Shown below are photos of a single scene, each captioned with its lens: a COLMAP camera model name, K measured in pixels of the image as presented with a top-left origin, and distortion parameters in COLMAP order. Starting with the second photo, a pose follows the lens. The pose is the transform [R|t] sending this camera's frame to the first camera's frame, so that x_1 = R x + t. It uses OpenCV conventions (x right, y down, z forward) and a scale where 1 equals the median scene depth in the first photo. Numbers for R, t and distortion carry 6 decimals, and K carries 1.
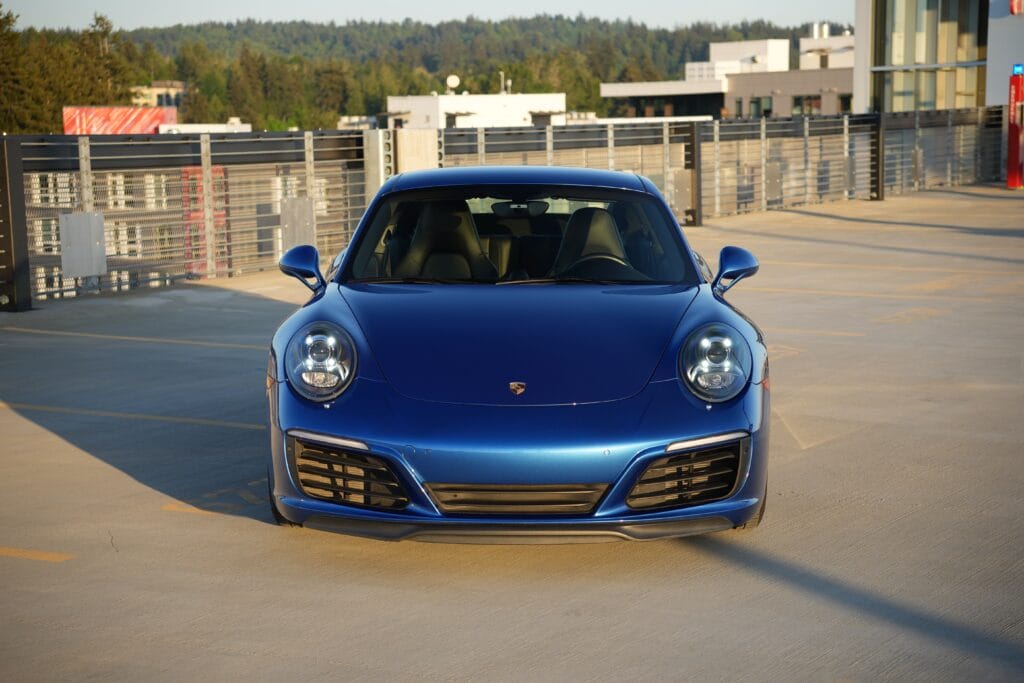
lens RADIAL K [[2132.0, 0, 507.9], [0, 2132.0, 333.5], [0, 0, 1]] dist [0.585599, 0.000000]
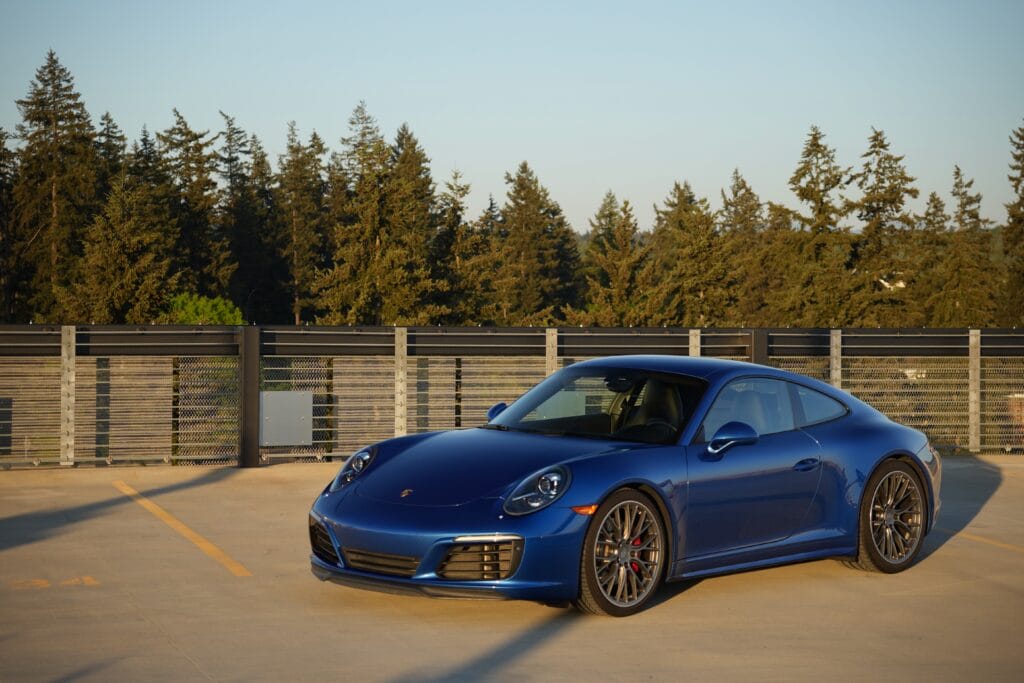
lens RADIAL K [[2132.0, 0, 506.6], [0, 2132.0, 337.5], [0, 0, 1]] dist [0.585599, 0.000000]
pose [[0.741555, 0.036823, -0.669880, 0.511259], [-0.090741, 0.994822, -0.045765, -0.010604], [0.664727, 0.094723, 0.741057, -0.059339]]
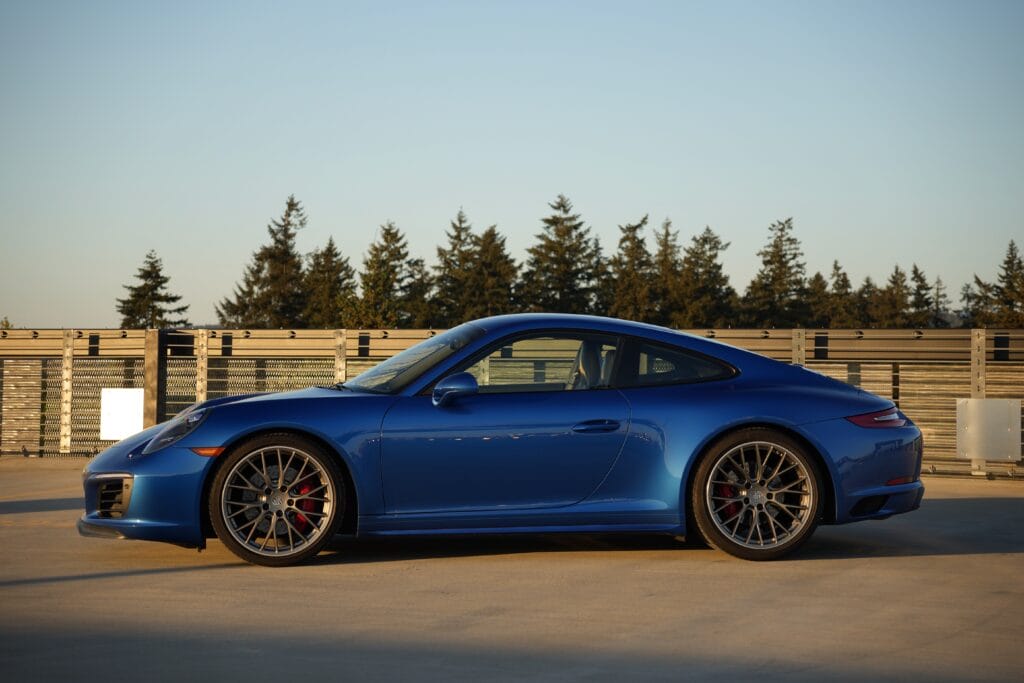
lens RADIAL K [[2132.0, 0, 508.3], [0, 2132.0, 337.3], [0, 0, 1]] dist [0.585599, 0.000000]
pose [[0.131625, -0.002921, -0.991295, 0.759153], [-0.113040, 0.993429, -0.017937, -0.023546], [0.984833, 0.114417, 0.130429, 0.487672]]
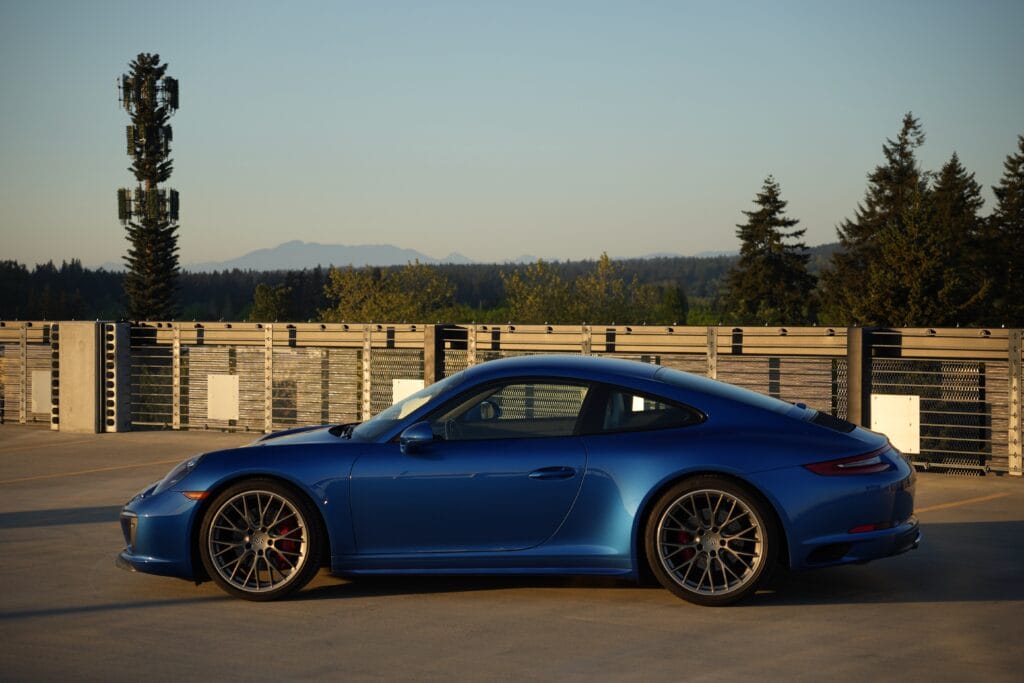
lens RADIAL K [[2132.0, 0, 509.5], [0, 2132.0, 336.8], [0, 0, 1]] dist [0.585599, 0.000000]
pose [[-0.167461, 0.035530, -0.985238, 0.787212], [-0.095963, 0.994017, 0.052158, -0.094110], [0.981197, 0.103281, -0.163050, 0.713506]]
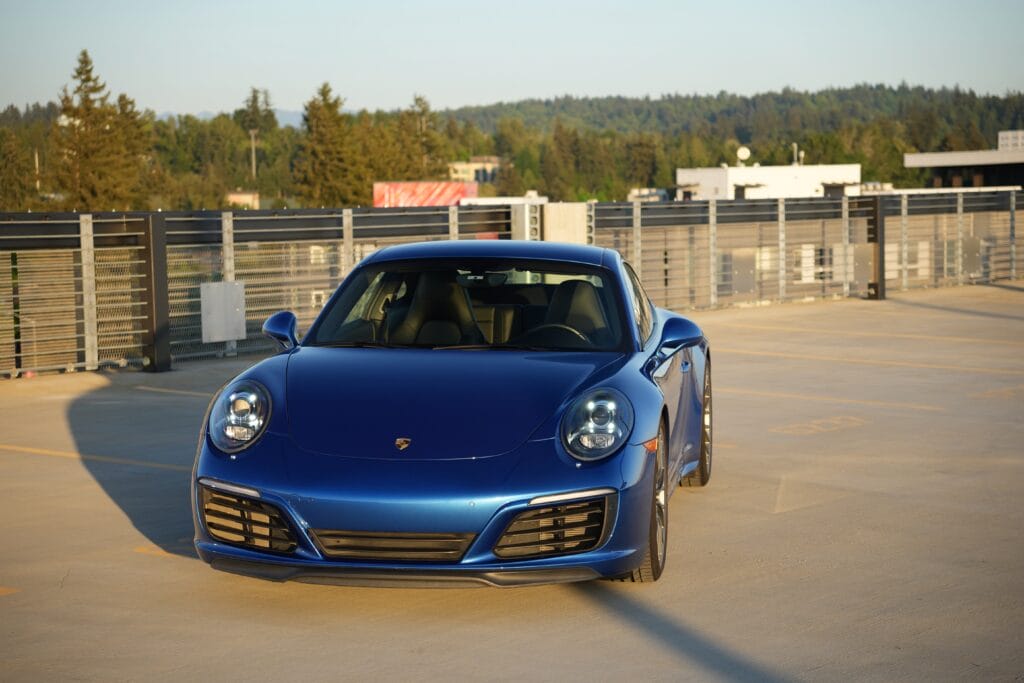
lens RADIAL K [[2132.0, 0, 505.5], [0, 2132.0, 332.9], [0, 0, 1]] dist [0.585599, 0.000000]
pose [[0.989426, 0.013847, -0.144377, 0.098280], [-0.018646, 0.999316, -0.031941, 0.001379], [0.143836, 0.034295, 0.989007, -0.034062]]
